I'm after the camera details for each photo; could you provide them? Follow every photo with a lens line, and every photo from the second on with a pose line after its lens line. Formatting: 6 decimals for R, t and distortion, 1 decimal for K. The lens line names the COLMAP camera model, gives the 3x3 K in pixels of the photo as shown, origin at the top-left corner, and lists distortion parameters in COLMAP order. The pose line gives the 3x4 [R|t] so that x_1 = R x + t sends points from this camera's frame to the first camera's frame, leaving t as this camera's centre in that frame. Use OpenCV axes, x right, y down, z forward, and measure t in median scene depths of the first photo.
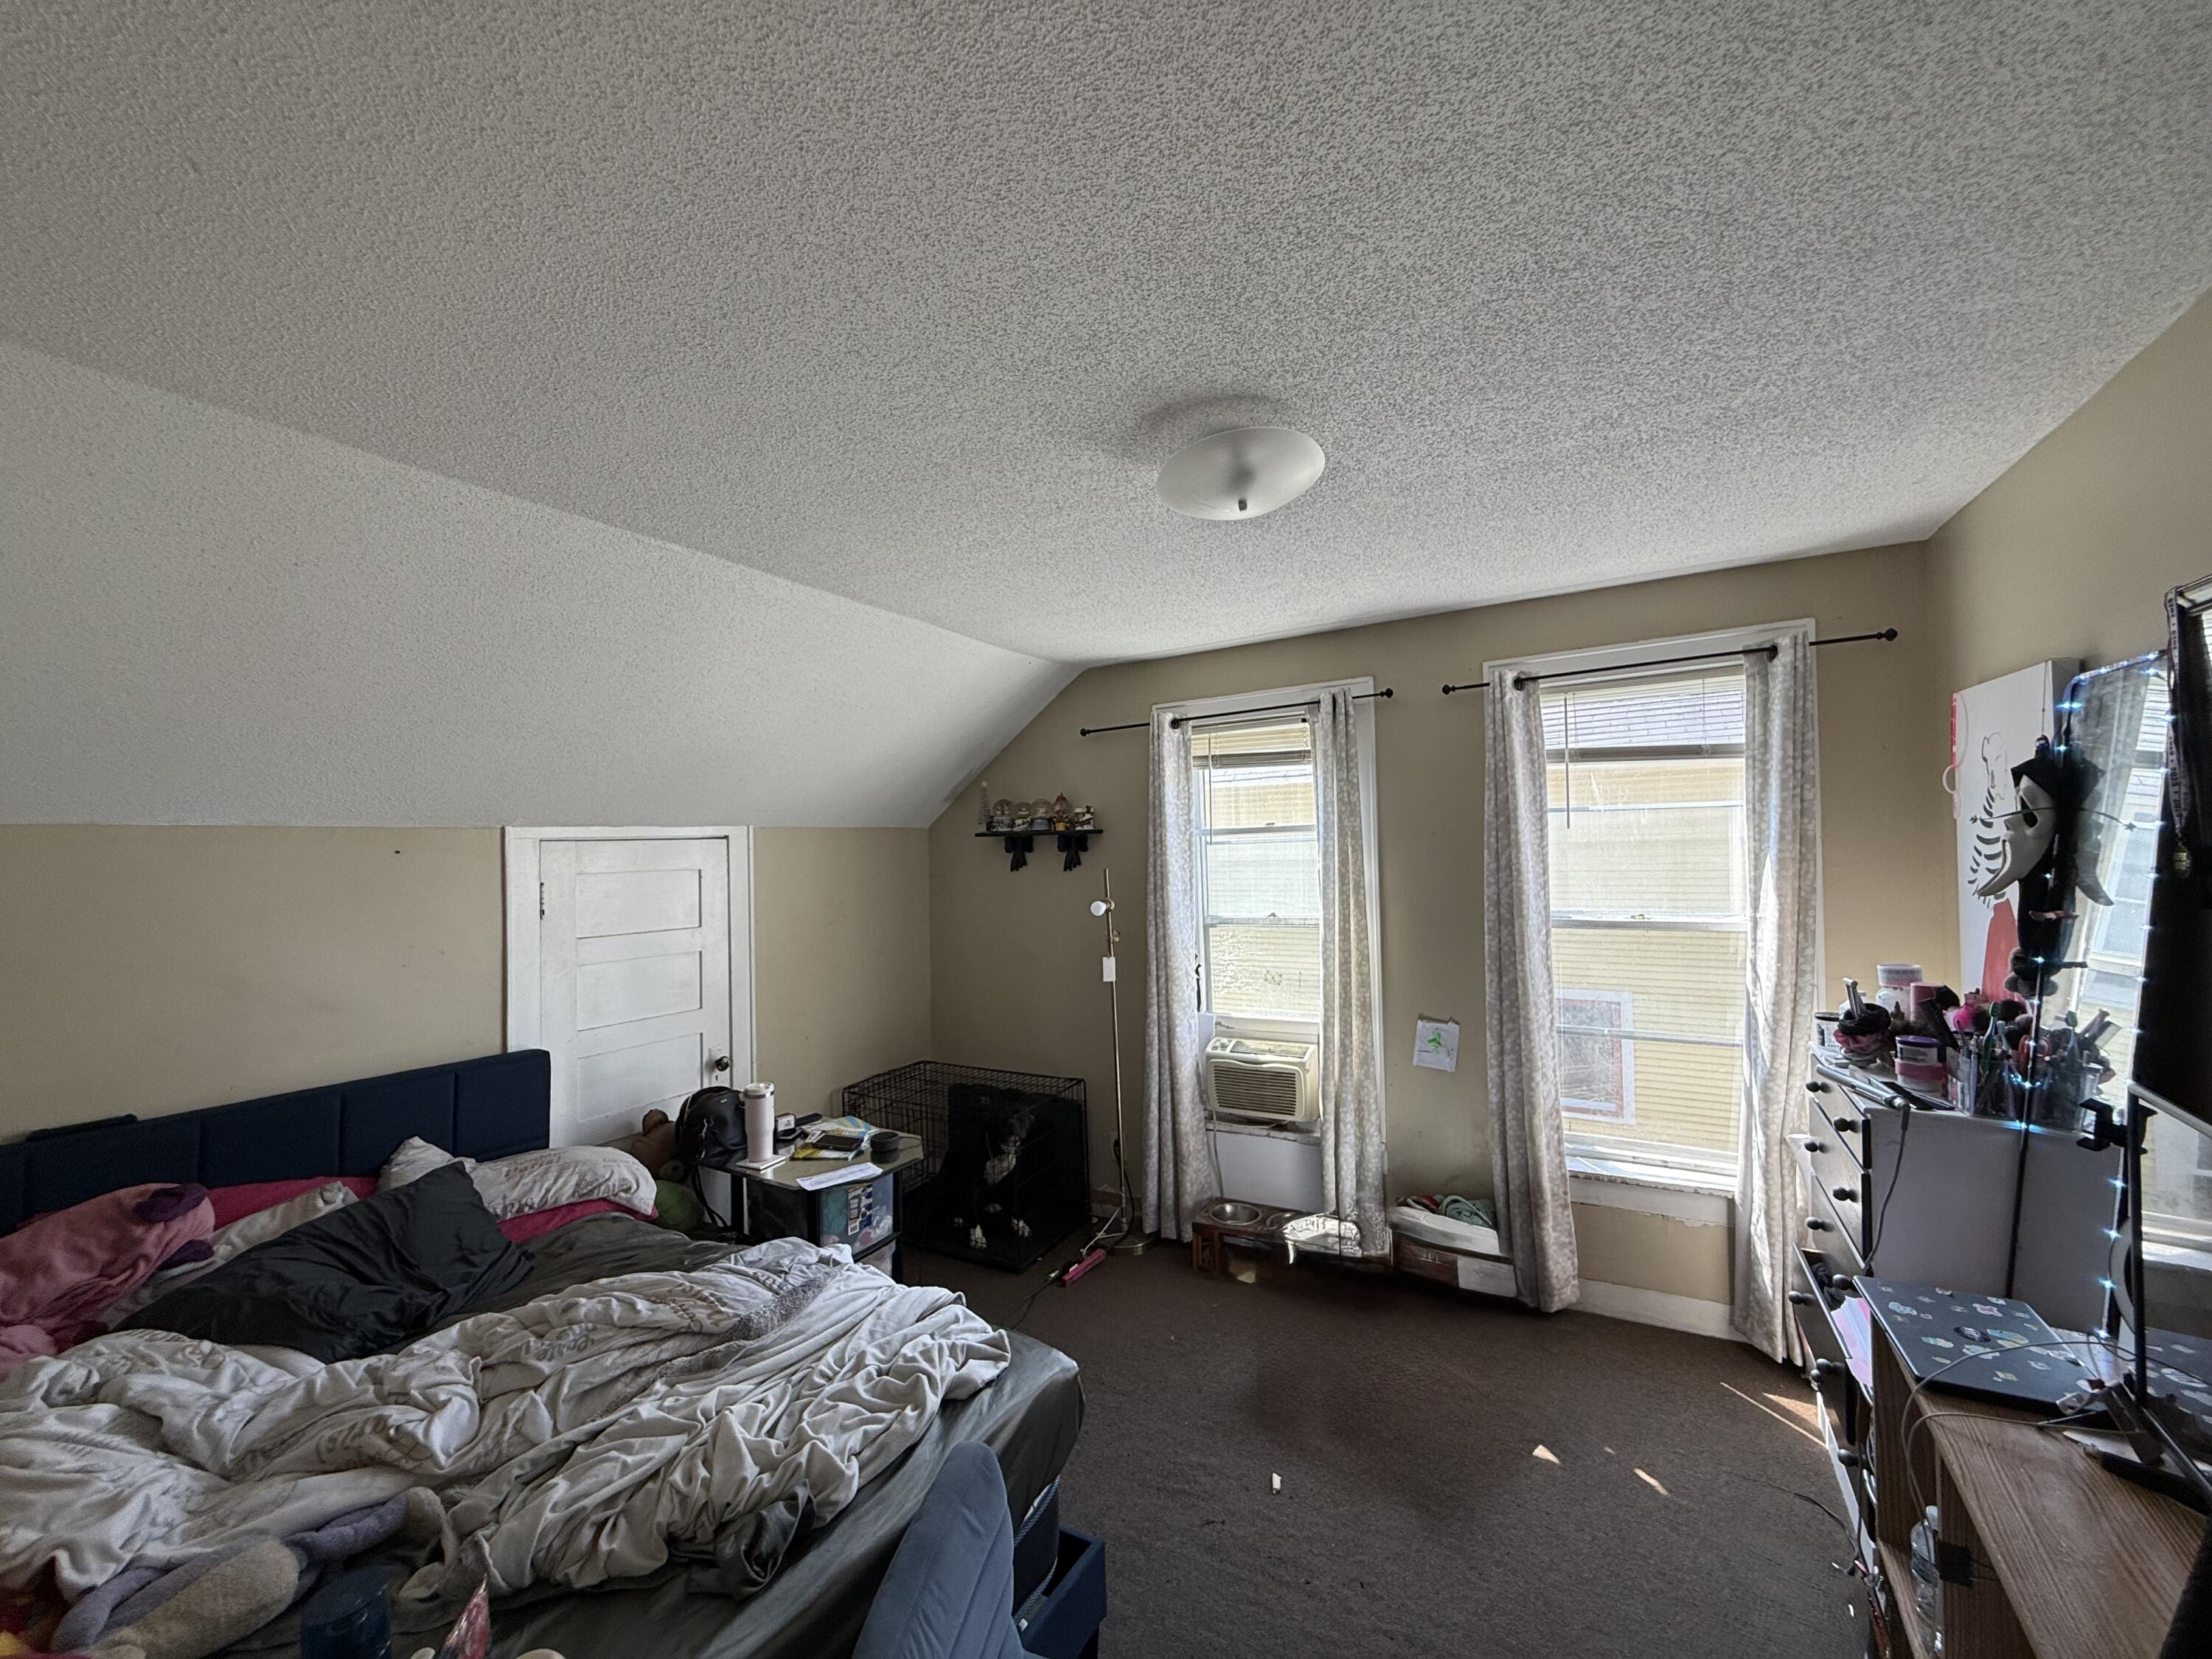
lens RADIAL K [[882.9, 0, 1102.4], [0, 882.9, 835.8], [0, 0, 1]] dist [0.000224, -0.000259]
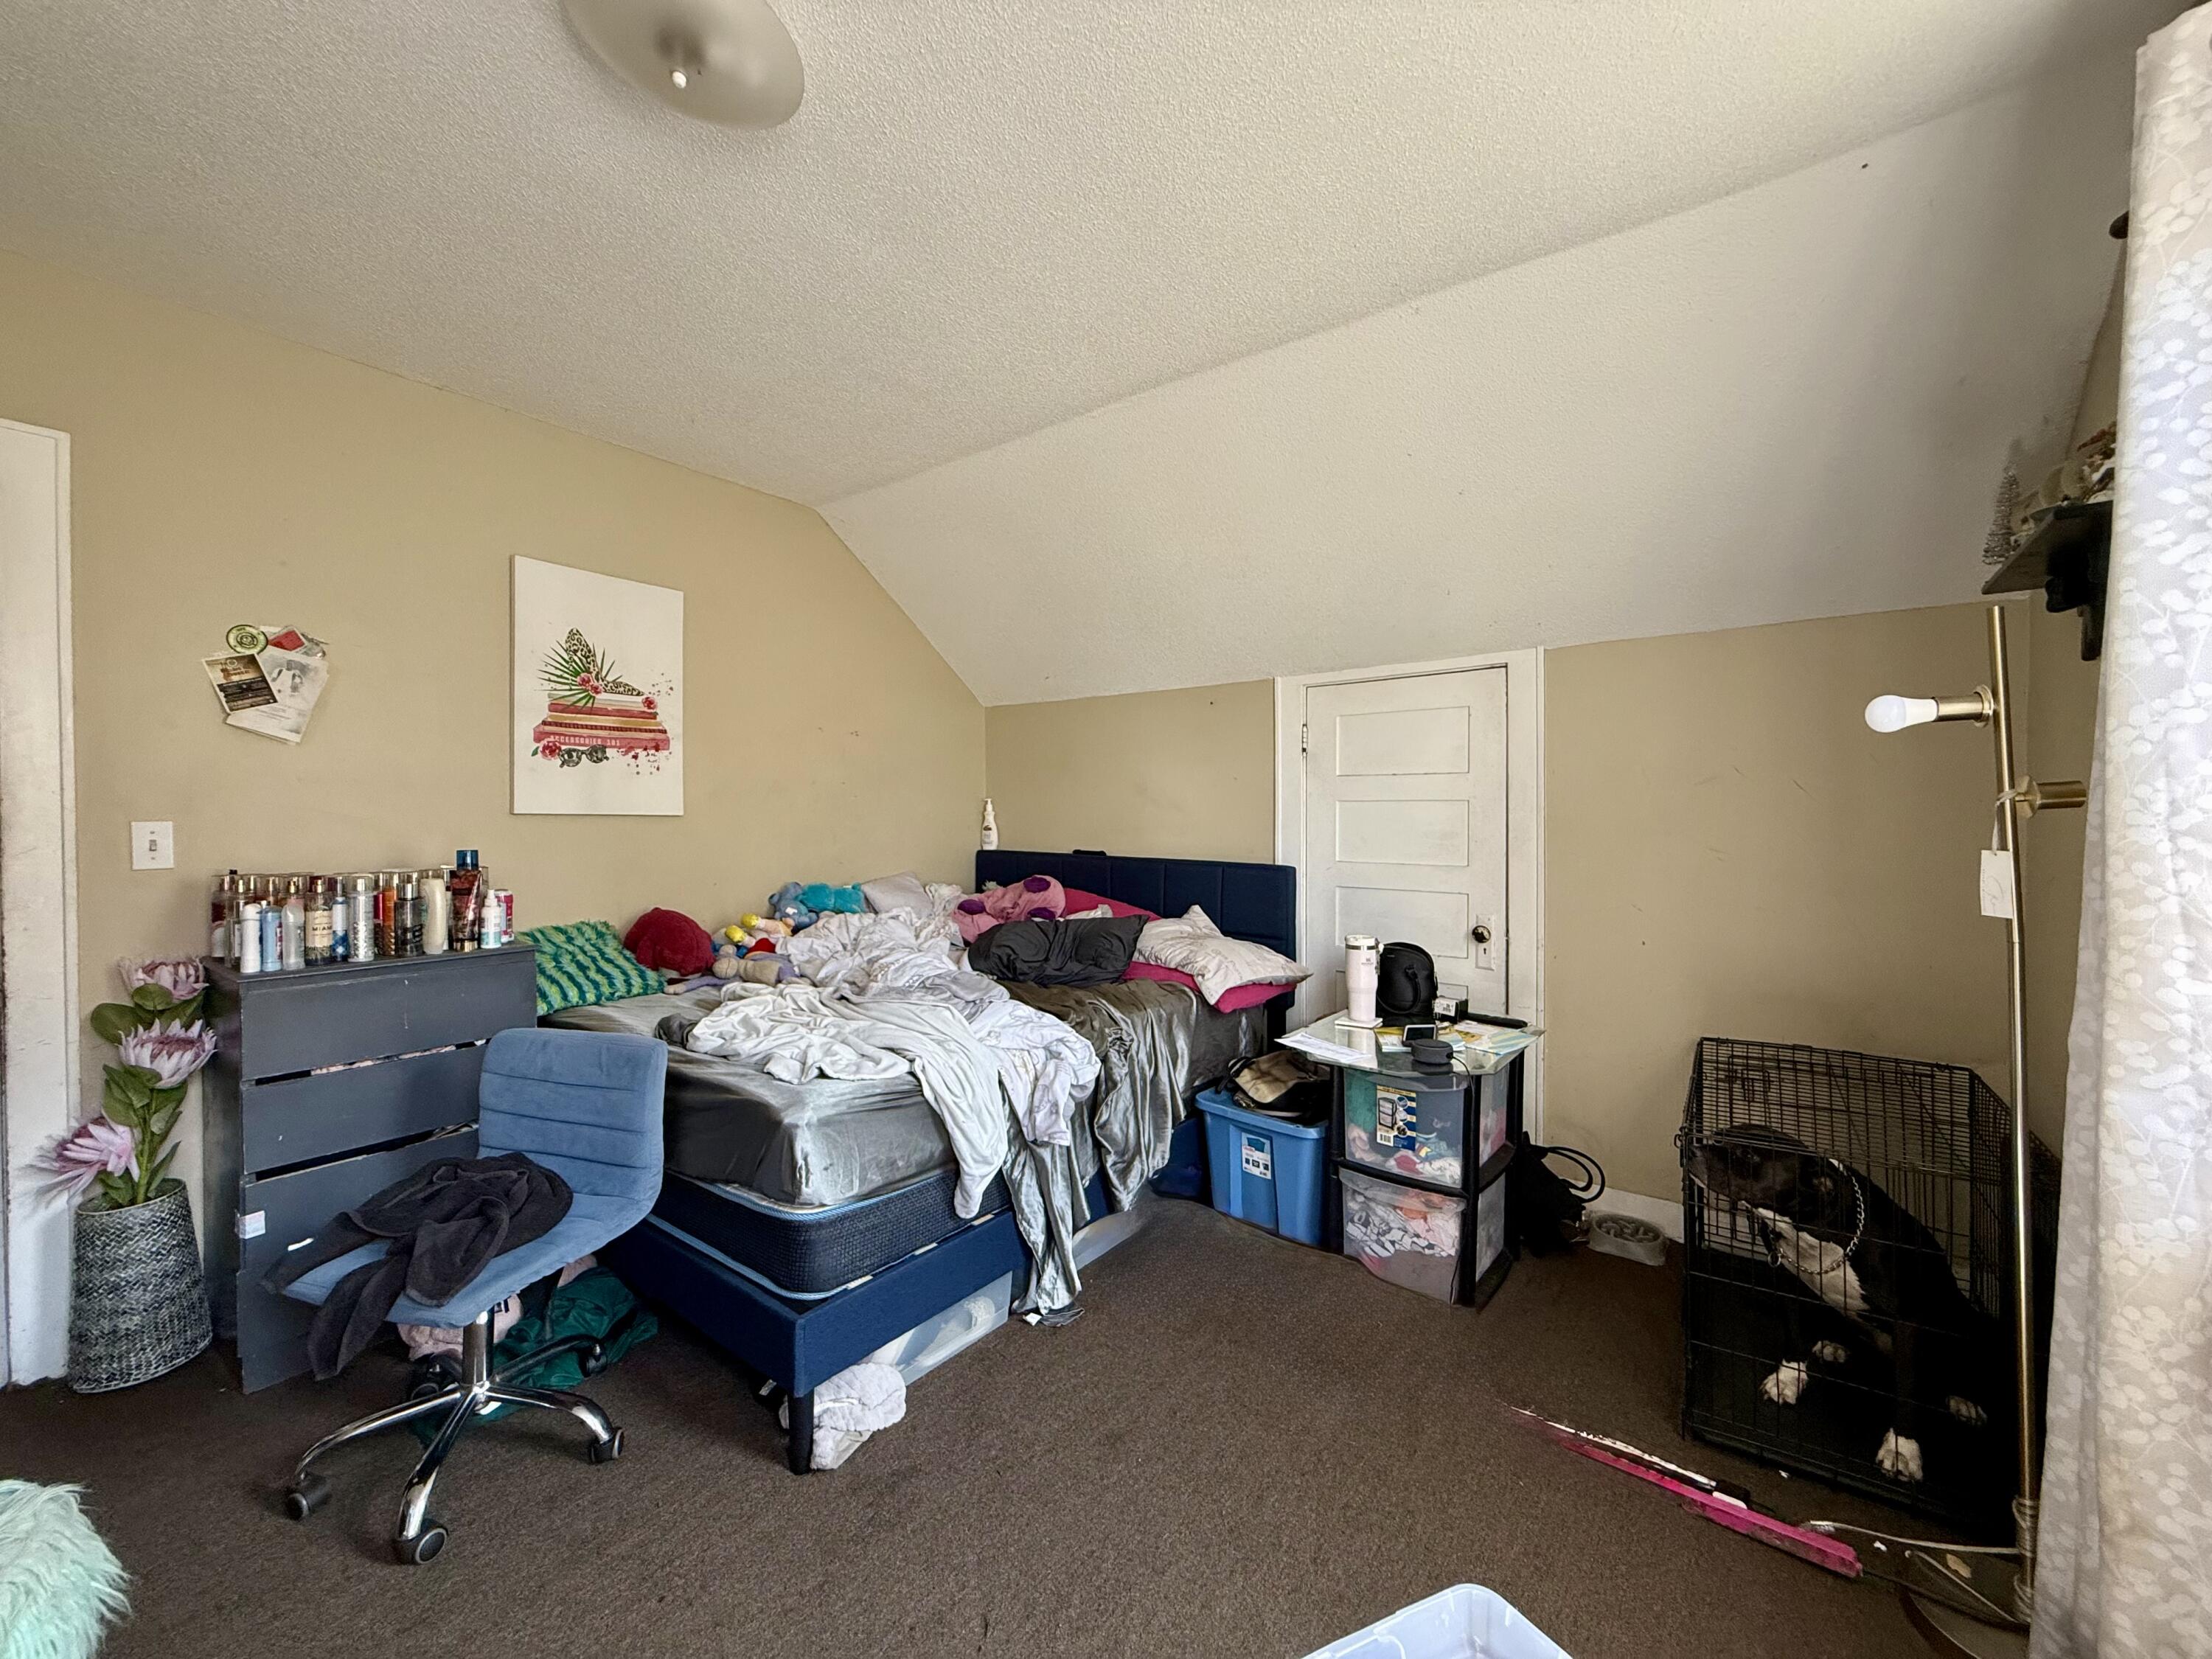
lens RADIAL K [[882.9, 0, 1104.3], [0, 882.9, 820.0], [0, 0, 1]] dist [0.000224, -0.000259]
pose [[-0.117725, 0.029037, -0.992622, 0.508697], [0.013741, 0.999524, 0.027609, 0.135997], [0.992951, -0.010389, -0.118067, 0.836423]]
